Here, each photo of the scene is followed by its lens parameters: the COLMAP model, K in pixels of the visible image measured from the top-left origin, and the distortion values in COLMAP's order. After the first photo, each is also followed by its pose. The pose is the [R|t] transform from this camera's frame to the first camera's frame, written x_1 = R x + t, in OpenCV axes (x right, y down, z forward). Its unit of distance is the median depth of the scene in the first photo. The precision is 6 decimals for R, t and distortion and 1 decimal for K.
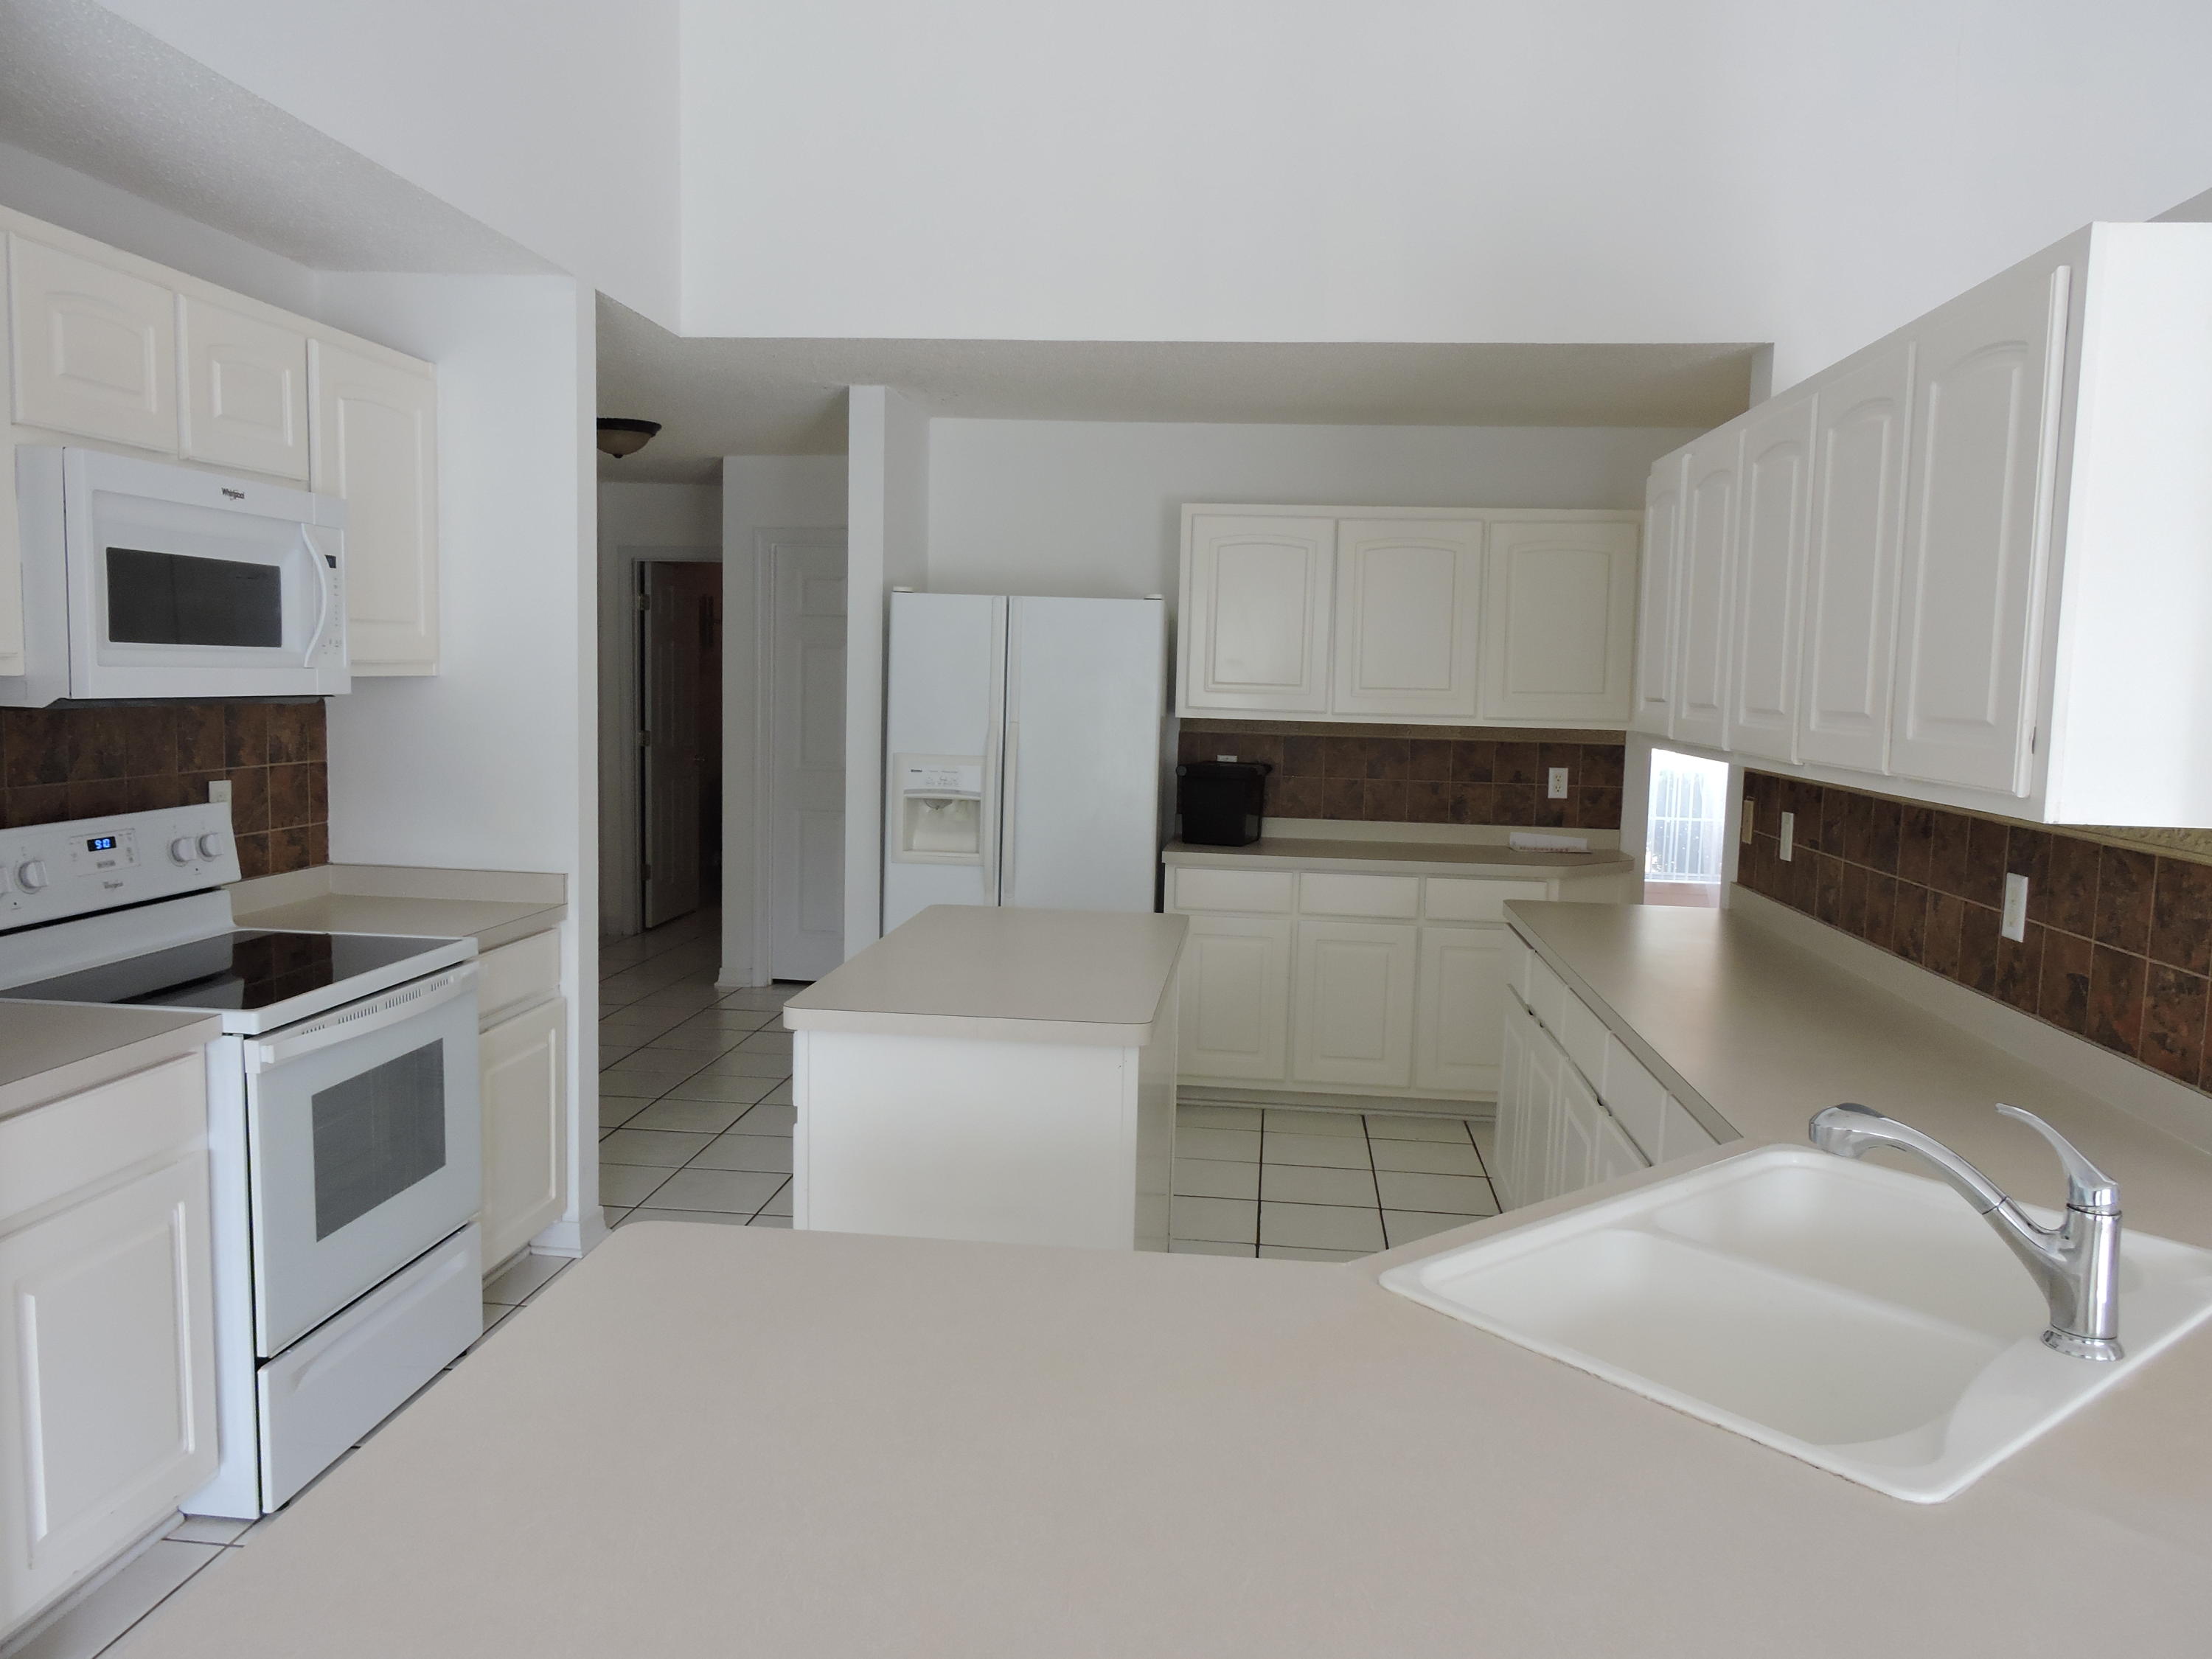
lens RADIAL K [[1564.9, 0, 1104.9], [0, 1564.9, 827.1], [0, 0, 1]] dist [-0.005302, -0.001557]
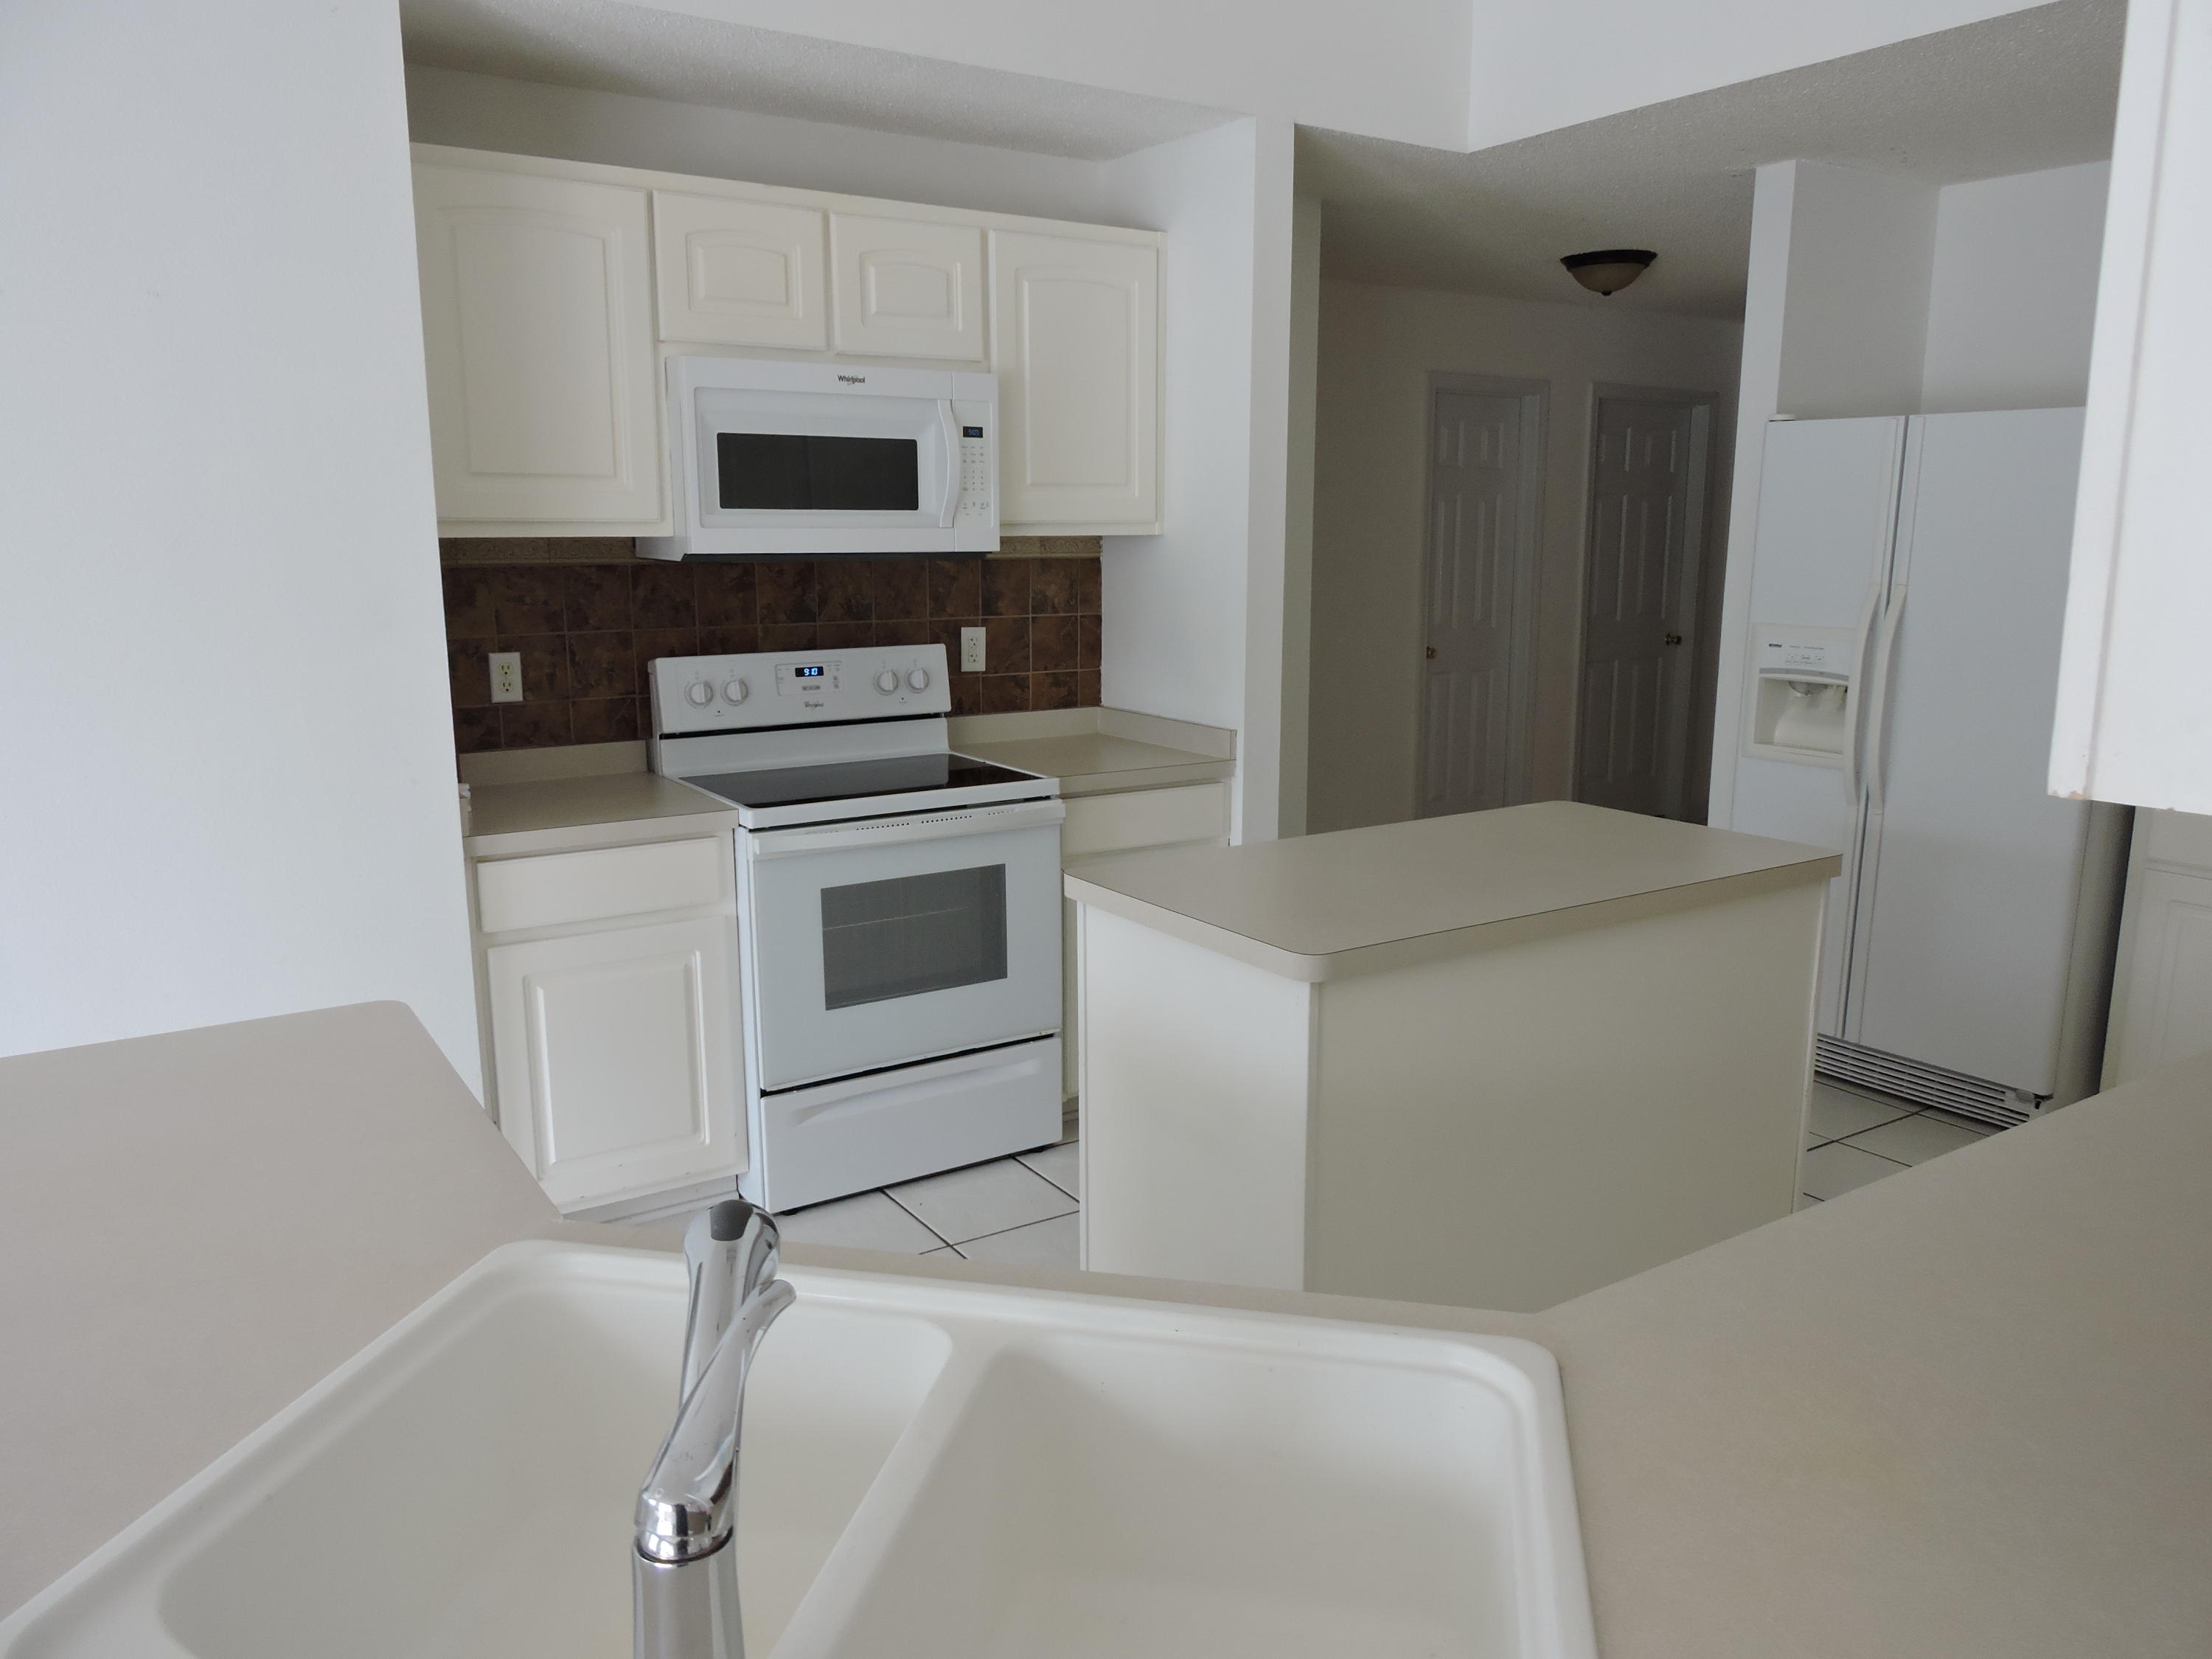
lens RADIAL K [[1564.9, 0, 1106.3], [0, 1564.9, 828.3], [0, 0, 1]] dist [-0.005302, -0.001557]
pose [[0.638323, 0.122371, -0.759980, 0.431730], [-0.060414, 0.992202, 0.109020, -0.014238], [0.767395, -0.023677, 0.640738, 0.323445]]
